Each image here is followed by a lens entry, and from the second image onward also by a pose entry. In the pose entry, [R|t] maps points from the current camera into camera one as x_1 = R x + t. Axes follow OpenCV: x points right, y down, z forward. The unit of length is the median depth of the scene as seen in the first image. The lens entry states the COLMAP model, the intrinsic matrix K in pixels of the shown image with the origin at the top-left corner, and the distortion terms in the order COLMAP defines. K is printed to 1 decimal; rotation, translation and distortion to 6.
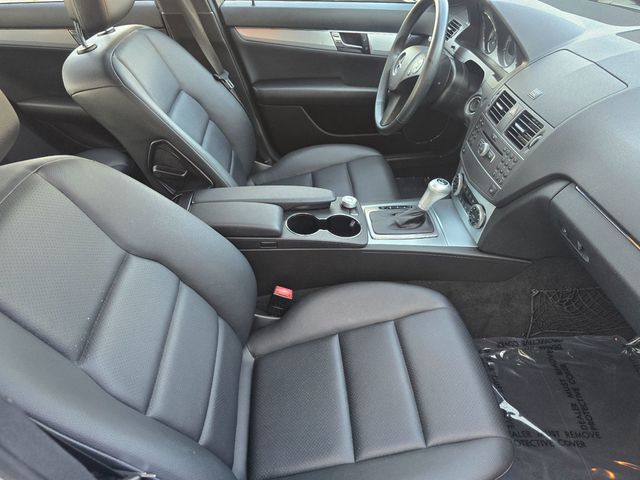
lens RADIAL K [[428.5, 0, 316.5], [0, 428.5, 224.3], [0, 0, 1]] dist [0.052937, -0.054532]
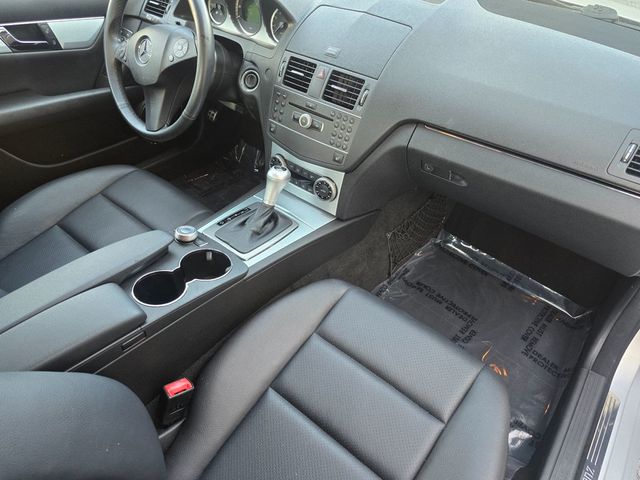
lens RADIAL K [[428.5, 0, 316.5], [0, 428.5, 224.3], [0, 0, 1]] dist [0.052937, -0.054532]
pose [[0.682051, -0.411462, 0.604571, -0.244086], [0.392512, 0.903503, 0.172095, -0.117934], [-0.617042, 0.119924, 0.777739, 0.277026]]
